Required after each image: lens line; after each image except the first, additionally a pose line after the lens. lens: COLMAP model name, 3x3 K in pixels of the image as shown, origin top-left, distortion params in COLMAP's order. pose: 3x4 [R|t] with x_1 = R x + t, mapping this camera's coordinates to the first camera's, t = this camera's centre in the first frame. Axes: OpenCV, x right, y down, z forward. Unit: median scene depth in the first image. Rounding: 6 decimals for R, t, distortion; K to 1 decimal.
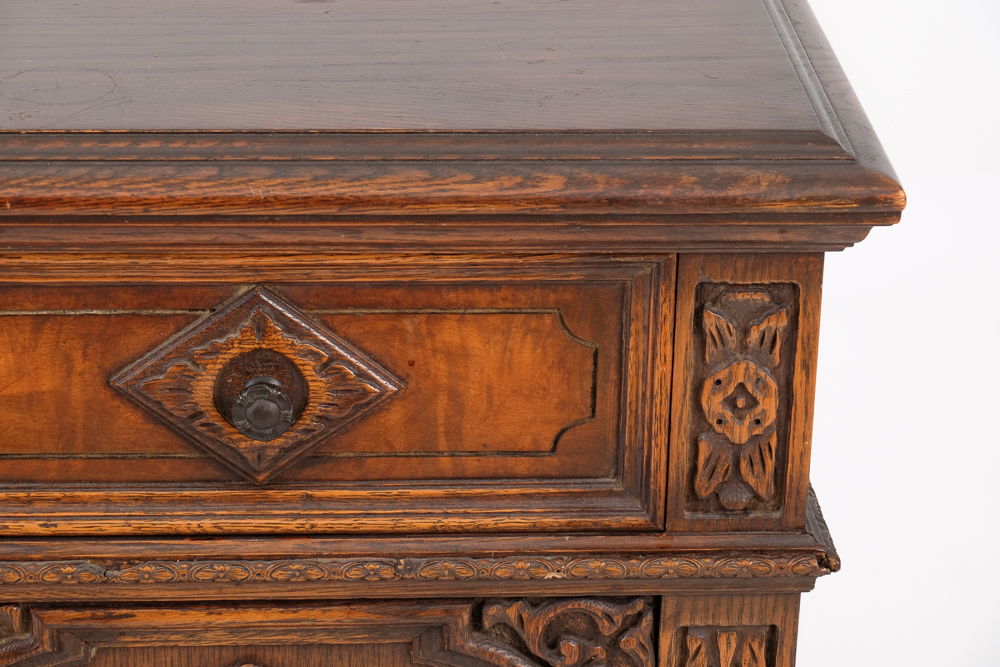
lens RADIAL K [[2905.6, 0, 500.4], [0, 2905.6, 330.6], [0, 0, 1]] dist [-0.132518, 0.000000]
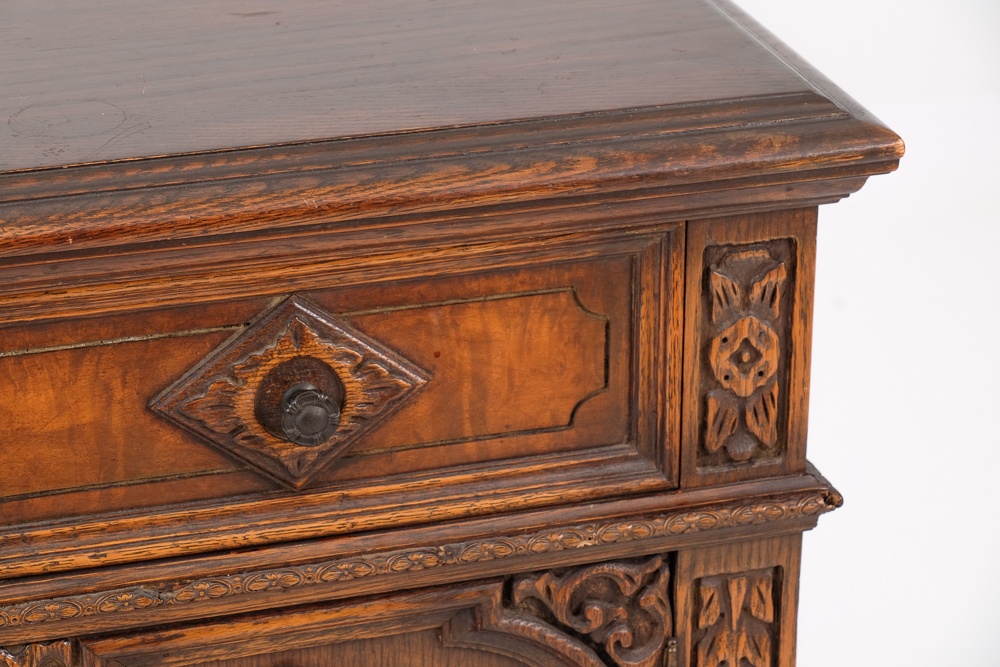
lens RADIAL K [[2905.6, 0, 499.5], [0, 2905.6, 336.2], [0, 0, 1]] dist [-0.132518, 0.000000]
pose [[0.975837, -0.110888, 0.188269, -0.200594], [0.109824, 0.993821, 0.016107, -0.009317], [-0.188892, 0.004958, 0.981985, -0.011974]]
